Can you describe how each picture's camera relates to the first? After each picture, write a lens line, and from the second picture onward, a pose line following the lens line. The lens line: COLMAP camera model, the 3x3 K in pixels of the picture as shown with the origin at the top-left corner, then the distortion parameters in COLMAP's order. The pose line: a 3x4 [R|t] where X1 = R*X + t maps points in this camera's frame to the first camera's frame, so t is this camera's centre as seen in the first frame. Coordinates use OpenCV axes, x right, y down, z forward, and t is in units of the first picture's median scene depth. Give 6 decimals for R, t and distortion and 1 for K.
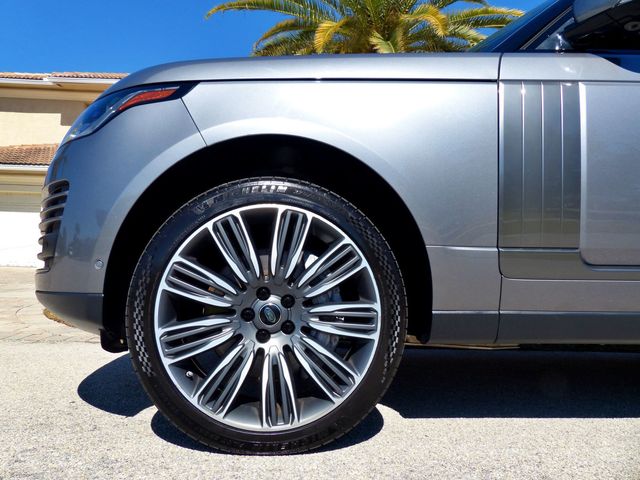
lens RADIAL K [[476.9, 0, 317.7], [0, 476.9, 242.9], [0, 0, 1]] dist [-0.007795, -0.001480]
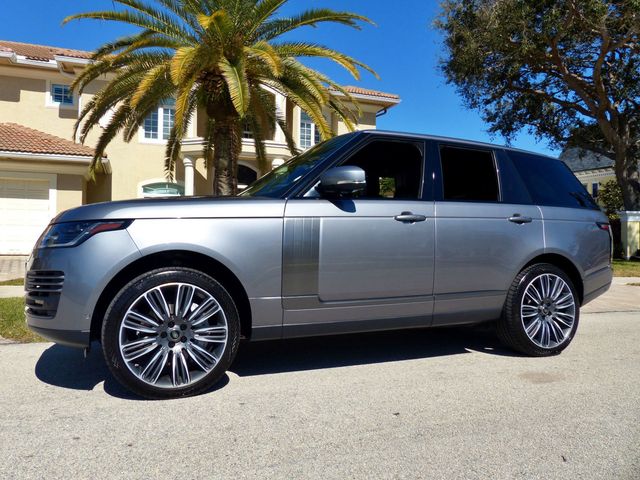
lens RADIAL K [[477.9, 0, 320.0], [0, 477.9, 240.0], [0, 0, 1]] dist [-0.061943, 0.053828]
pose [[0.948371, -0.011352, 0.316959, -0.152726], [-0.009674, 0.997859, 0.064686, -0.409560], [-0.317014, -0.064413, 0.946231, -1.165062]]
